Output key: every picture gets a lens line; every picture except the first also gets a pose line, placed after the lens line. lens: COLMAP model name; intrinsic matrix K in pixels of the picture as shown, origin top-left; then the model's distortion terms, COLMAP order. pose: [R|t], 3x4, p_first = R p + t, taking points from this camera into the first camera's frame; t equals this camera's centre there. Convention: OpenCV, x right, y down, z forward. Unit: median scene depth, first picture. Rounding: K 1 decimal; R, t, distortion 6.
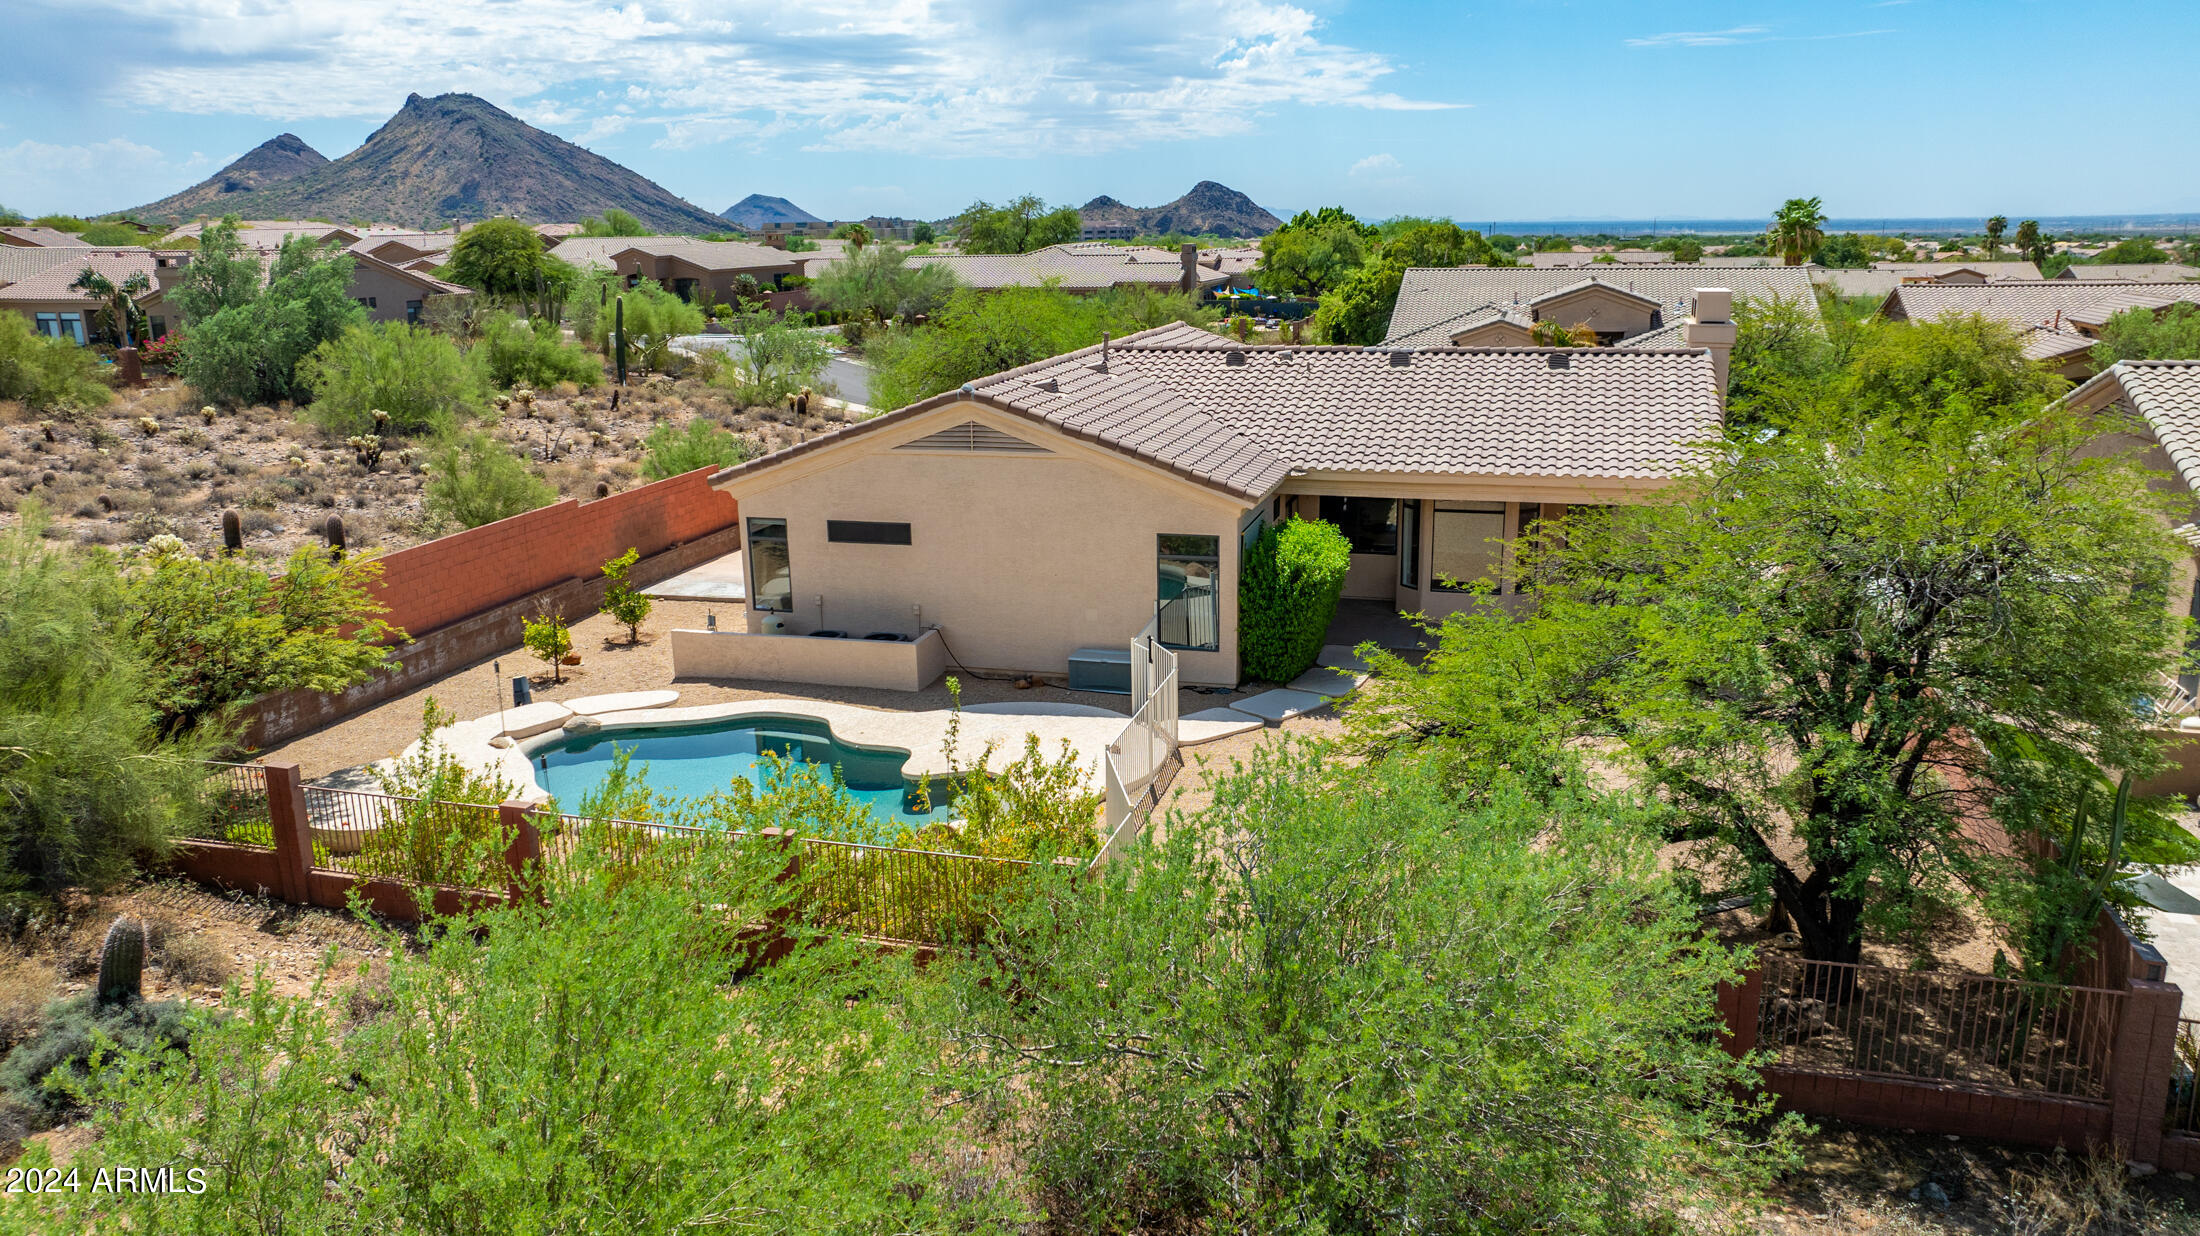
lens RADIAL K [[1599.8, 0, 1114.7], [0, 1599.8, 634.6], [0, 0, 1]] dist [-0.043610, 0.058678]
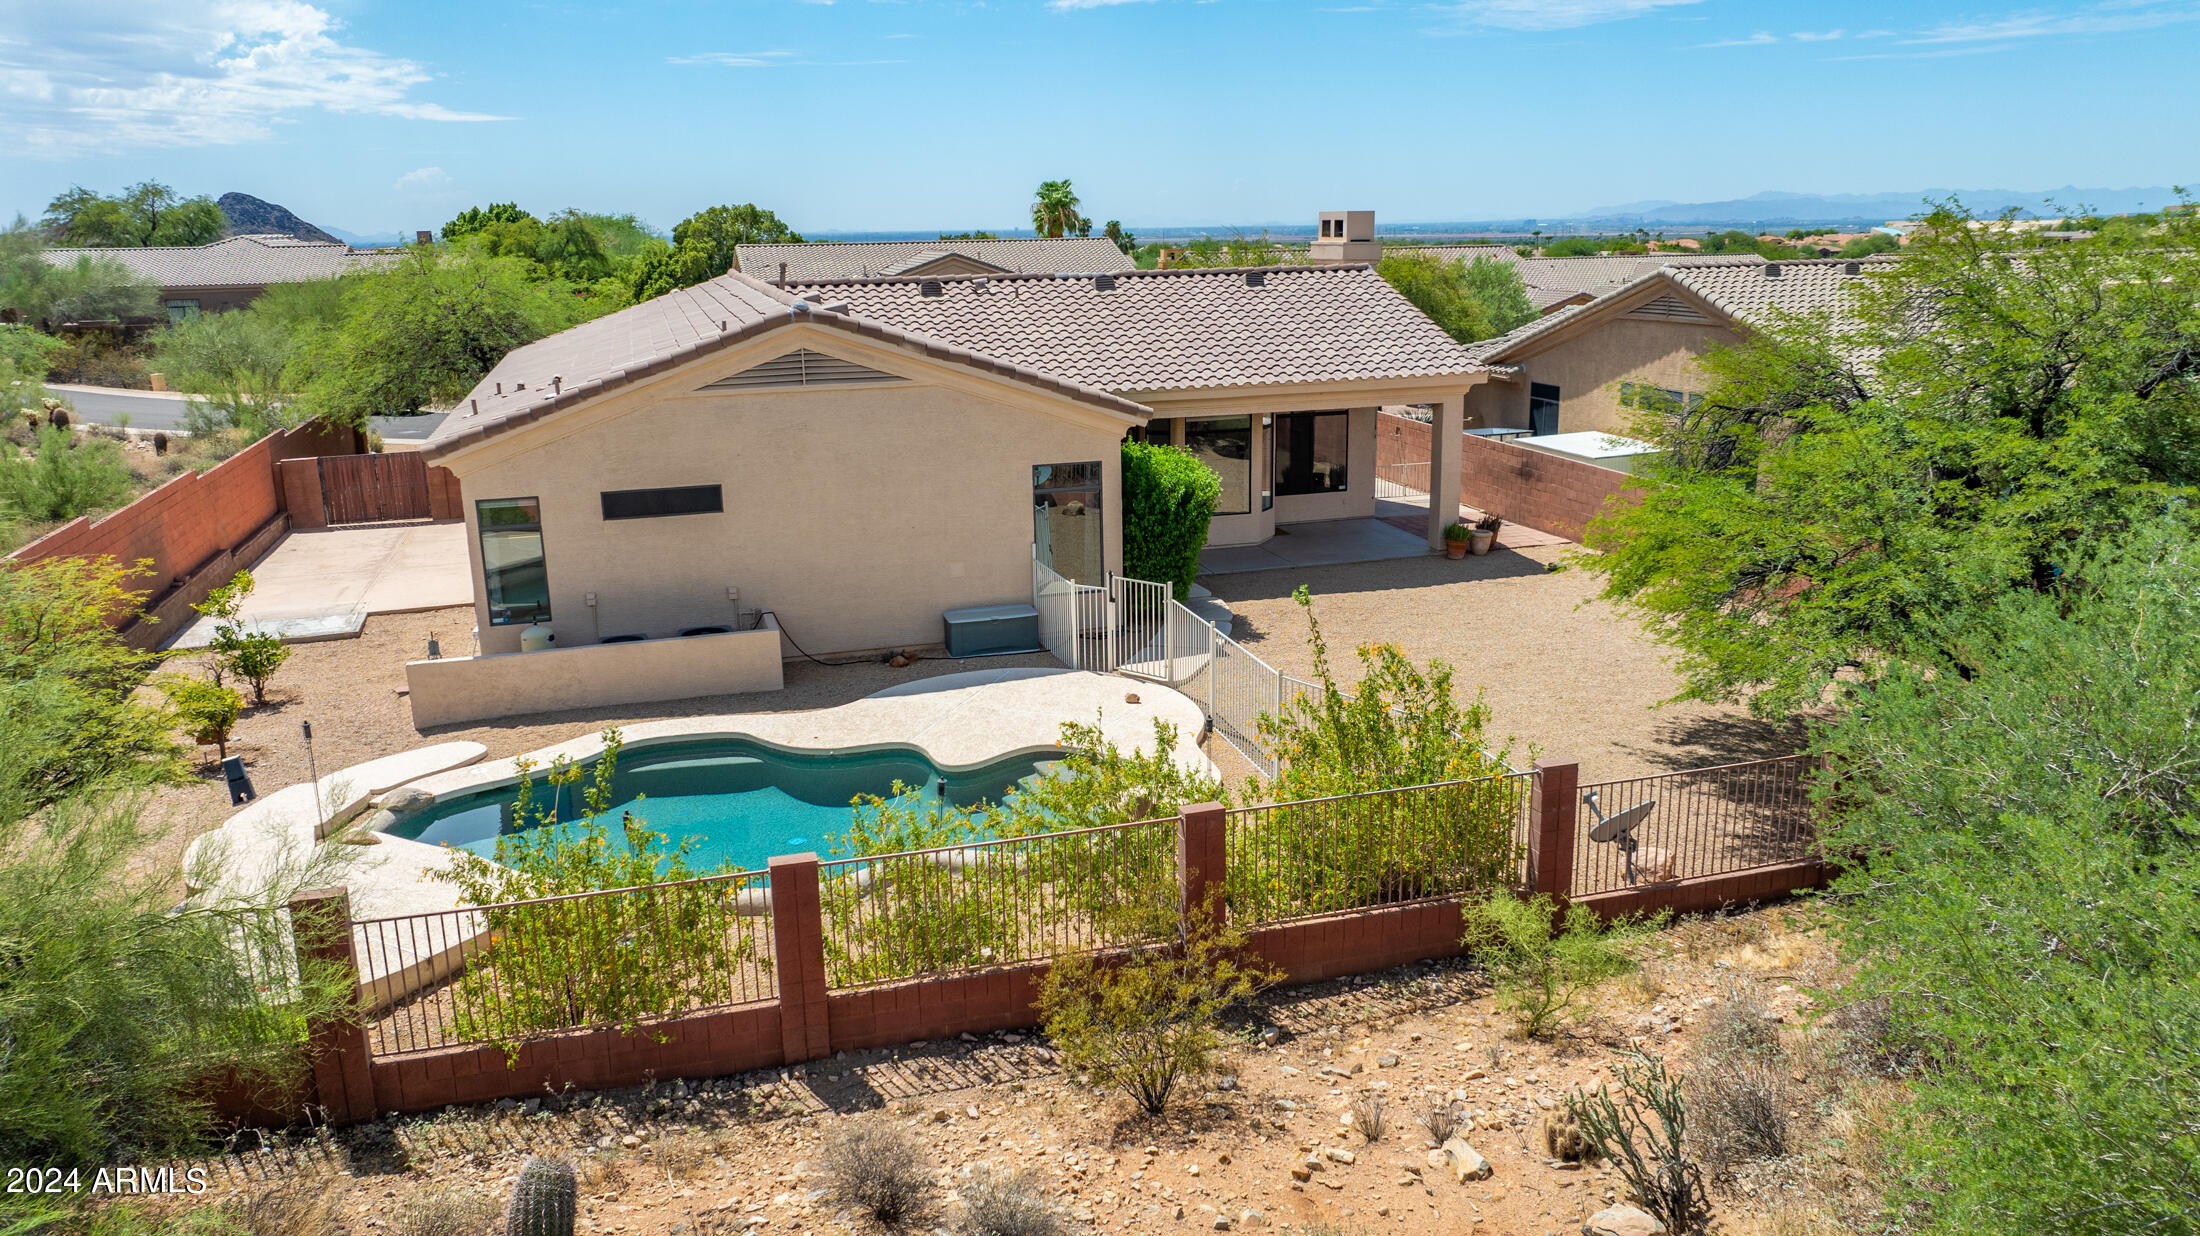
lens RADIAL K [[1599.8, 0, 1120.6], [0, 1599.8, 608.4], [0, 0, 1]] dist [-0.043610, 0.058678]
pose [[0.832820, -0.127954, 0.538552, -0.358011], [0.144020, 0.989497, 0.012380, 0.008988], [-0.534480, 0.067252, 0.842501, 0.210013]]
